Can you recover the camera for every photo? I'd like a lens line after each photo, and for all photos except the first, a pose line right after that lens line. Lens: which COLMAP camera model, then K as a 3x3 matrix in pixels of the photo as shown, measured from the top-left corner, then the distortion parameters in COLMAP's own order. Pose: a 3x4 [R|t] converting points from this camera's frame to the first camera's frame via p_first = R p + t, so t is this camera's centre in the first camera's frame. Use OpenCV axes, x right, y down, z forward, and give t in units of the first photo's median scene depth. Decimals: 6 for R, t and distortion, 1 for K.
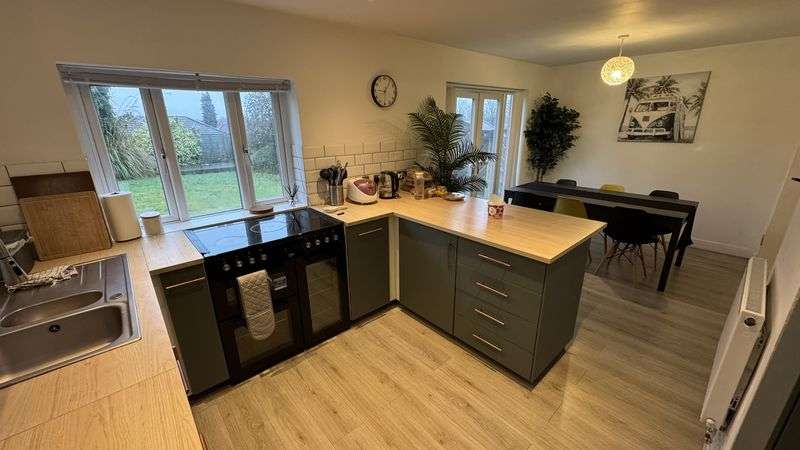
lens RADIAL K [[318.3, 0, 399.3], [0, 318.3, 224.5], [0, 0, 1]] dist [0.001399, 0.000402]
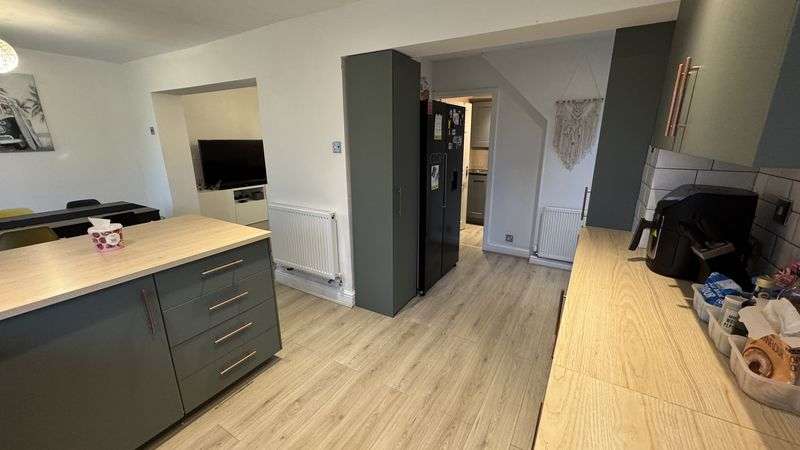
lens RADIAL K [[318.3, 0, 401.5], [0, 318.3, 223.5], [0, 0, 1]] dist [0.001399, 0.000402]
pose [[-0.297512, -0.246130, 0.922446, -0.397792], [0.305889, 0.890688, 0.336313, -0.087178], [-0.904389, 0.382223, -0.189702, 0.434405]]
